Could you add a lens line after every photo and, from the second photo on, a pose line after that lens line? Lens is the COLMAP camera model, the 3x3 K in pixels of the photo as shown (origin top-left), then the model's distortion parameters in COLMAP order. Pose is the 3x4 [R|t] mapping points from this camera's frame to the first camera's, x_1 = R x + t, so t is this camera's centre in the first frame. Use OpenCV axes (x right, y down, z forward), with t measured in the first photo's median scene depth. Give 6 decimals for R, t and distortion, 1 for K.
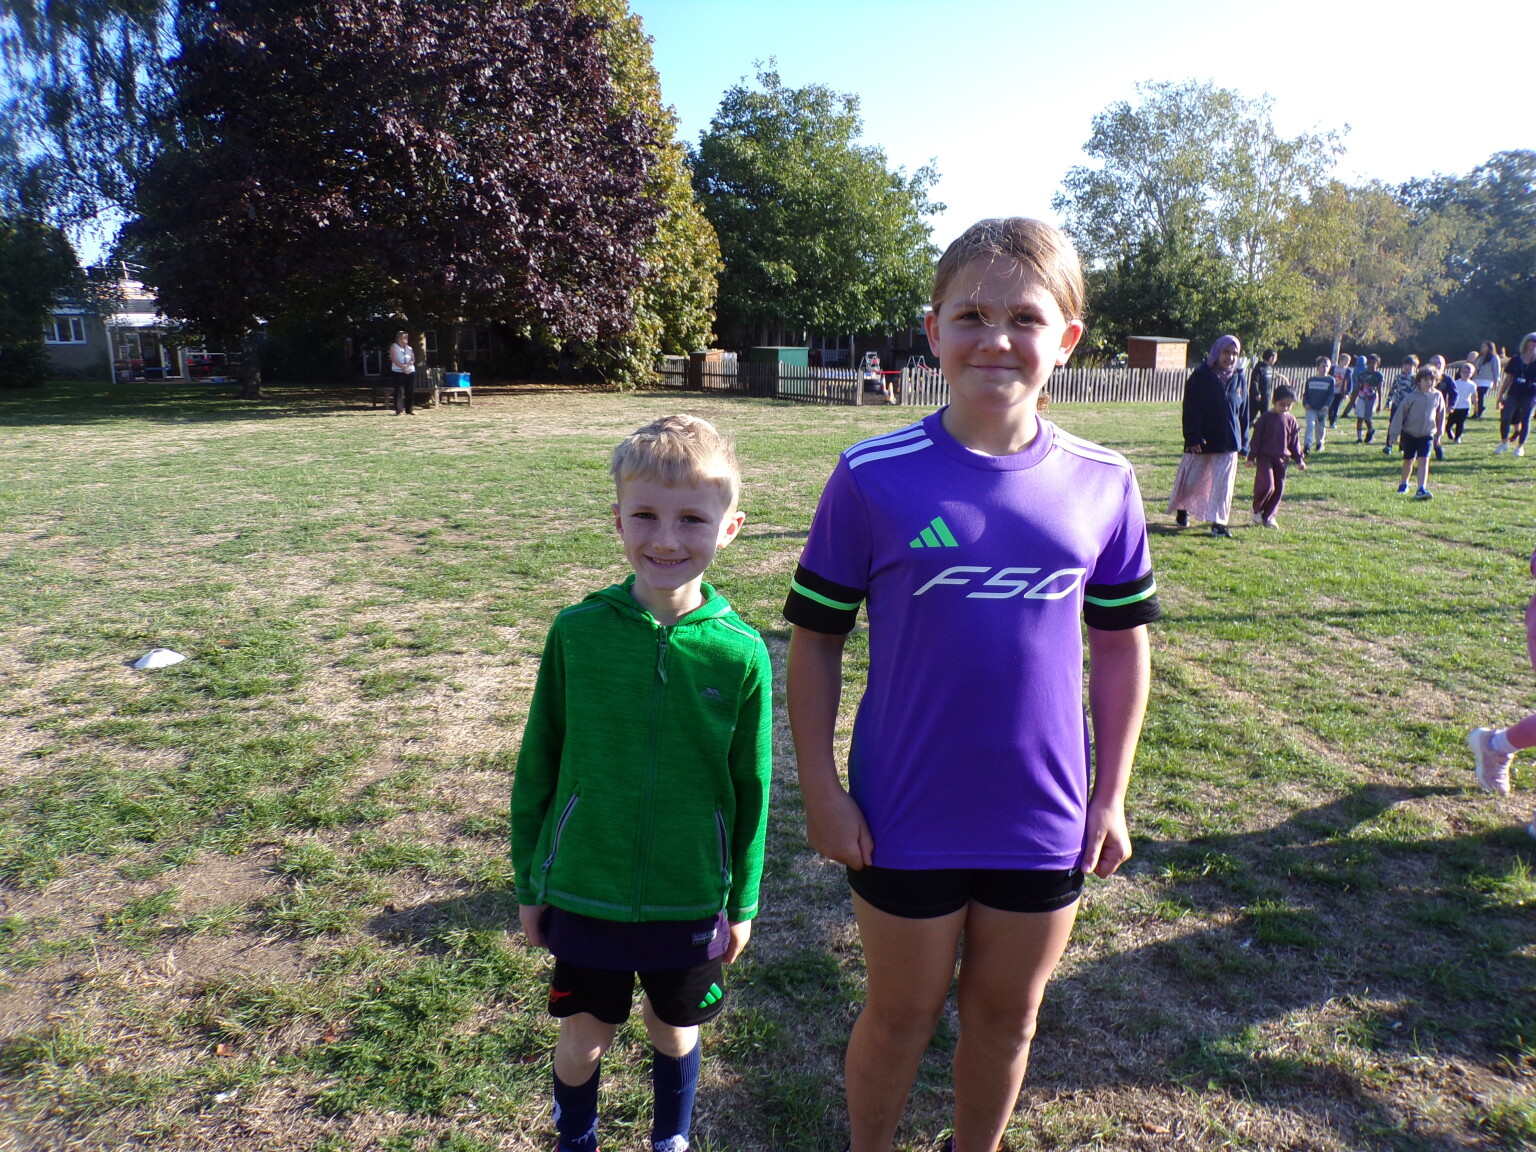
lens RADIAL K [[1060.1, 0, 769.9], [0, 1060.1, 580.8], [0, 0, 1]] dist [0.010170, 0.002379]
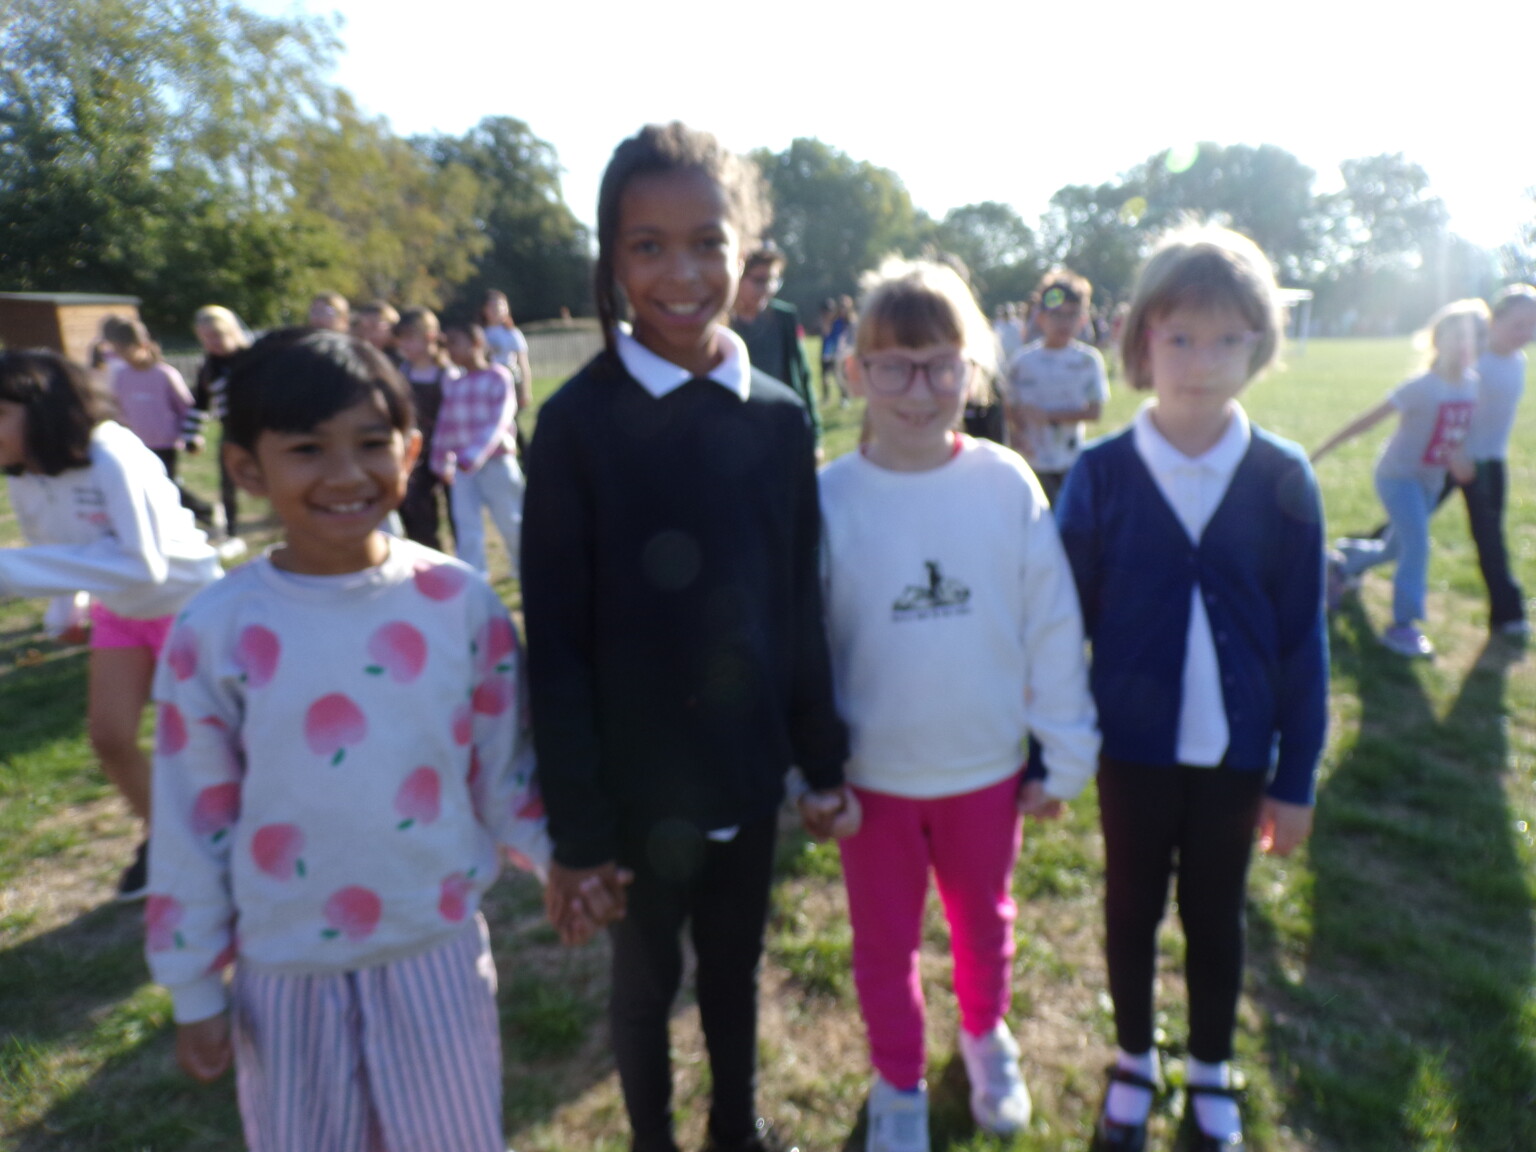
lens RADIAL K [[1060.1, 0, 772.6], [0, 1060.1, 576.0], [0, 0, 1]] dist [0.010170, 0.002379]
pose [[0.670566, -0.193448, 0.716184, 0.135936], [0.177082, 0.979235, 0.098697, -0.062667], [-0.720405, 0.060640, 0.690898, 0.291172]]
